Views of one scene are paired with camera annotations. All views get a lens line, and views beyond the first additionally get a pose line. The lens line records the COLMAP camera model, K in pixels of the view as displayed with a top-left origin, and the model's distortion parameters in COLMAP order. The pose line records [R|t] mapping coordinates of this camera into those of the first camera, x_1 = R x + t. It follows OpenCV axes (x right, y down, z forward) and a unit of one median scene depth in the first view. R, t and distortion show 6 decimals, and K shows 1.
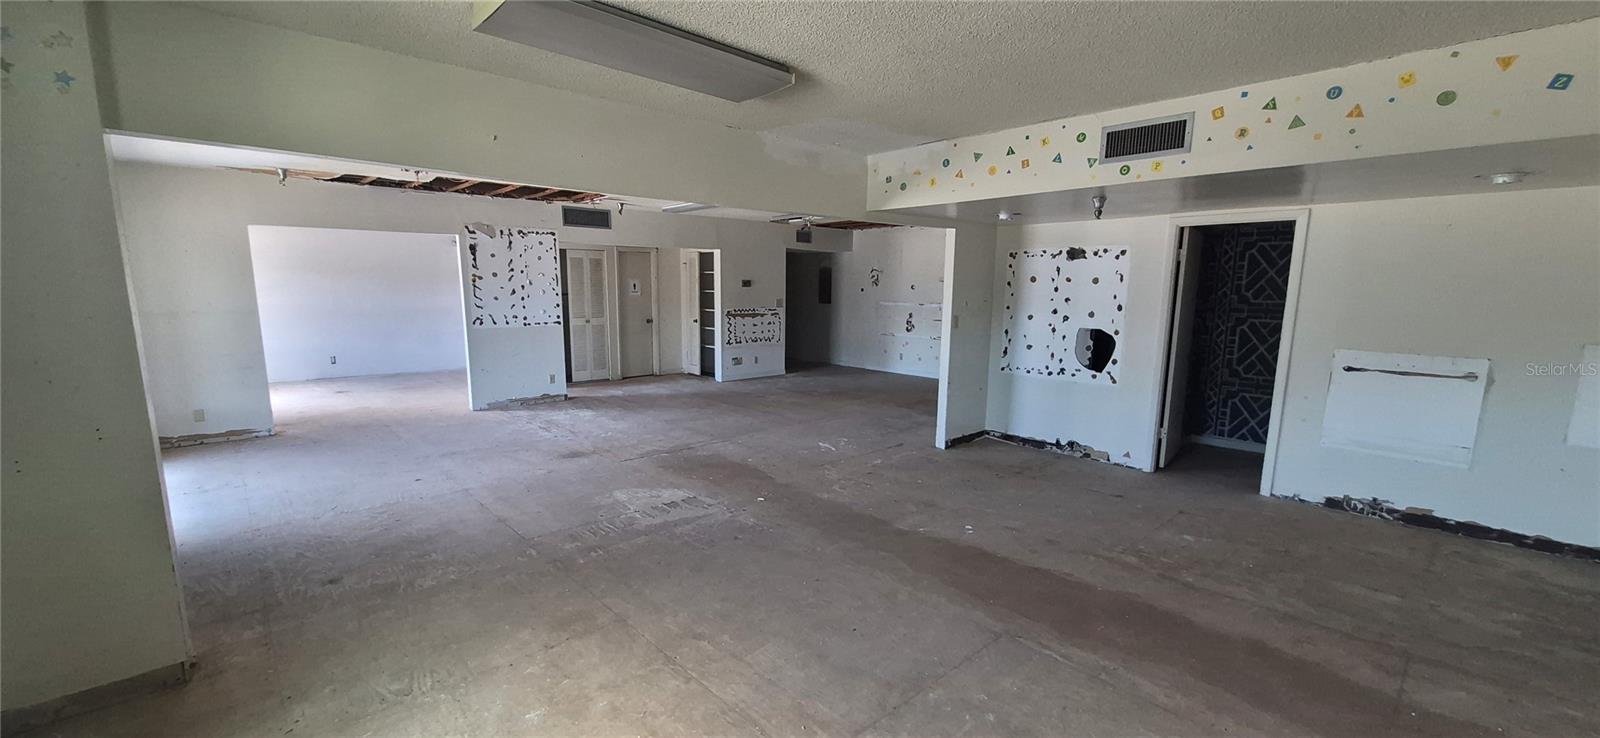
lens RADIAL K [[619.4, 0, 804.2], [0, 619.4, 388.5], [0, 0, 1]] dist [-0.000097, -0.000088]
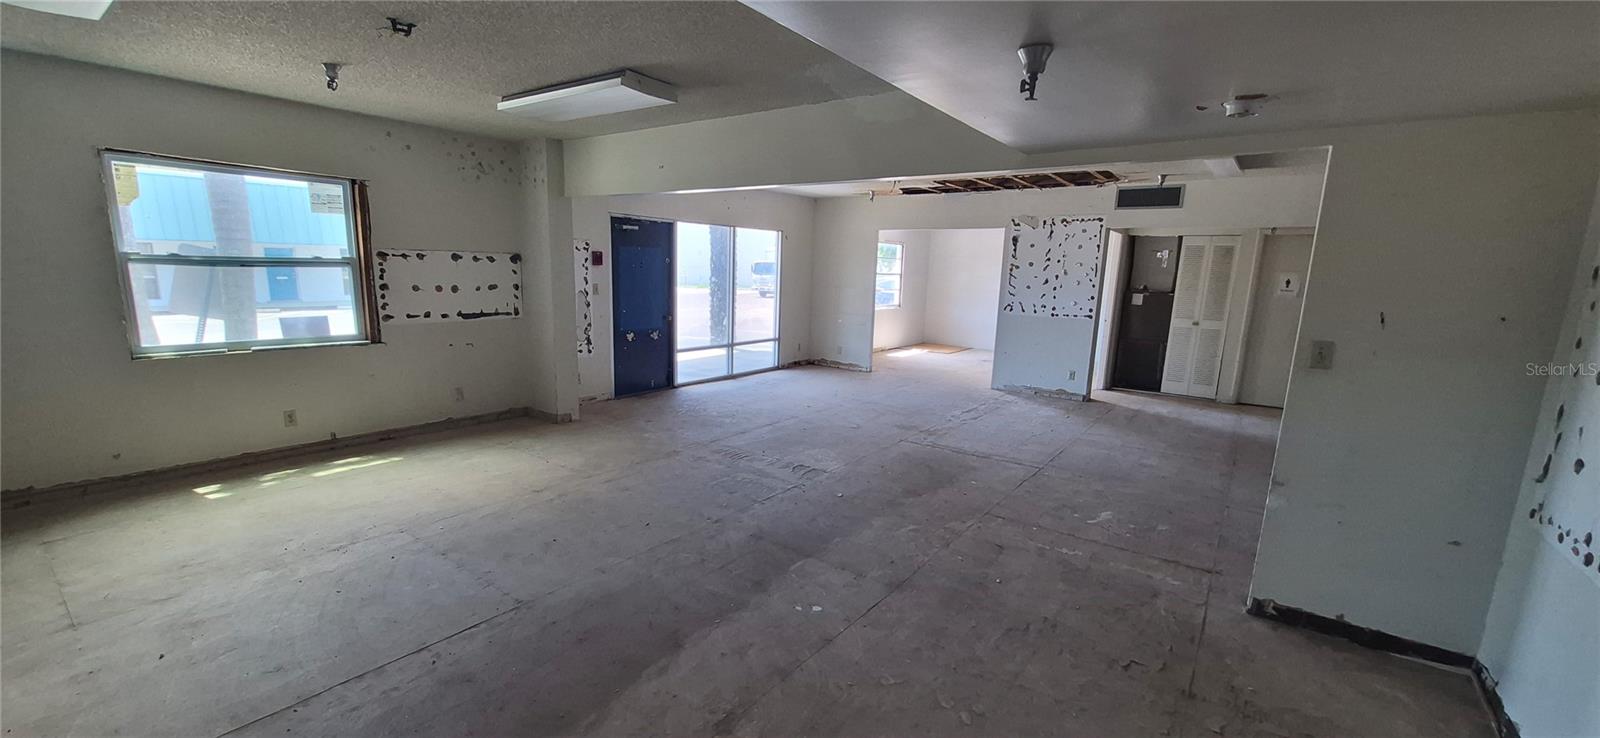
lens RADIAL K [[638.6, 0, 796.5], [0, 638.6, 385.2], [0, 0, 1]] dist [0.000519, 0.000220]
pose [[0.186349, 0.175054, -0.966763, 0.492831], [-0.188694, 0.972057, 0.139641, -0.062570], [0.964193, 0.156401, 0.214173, 0.425871]]
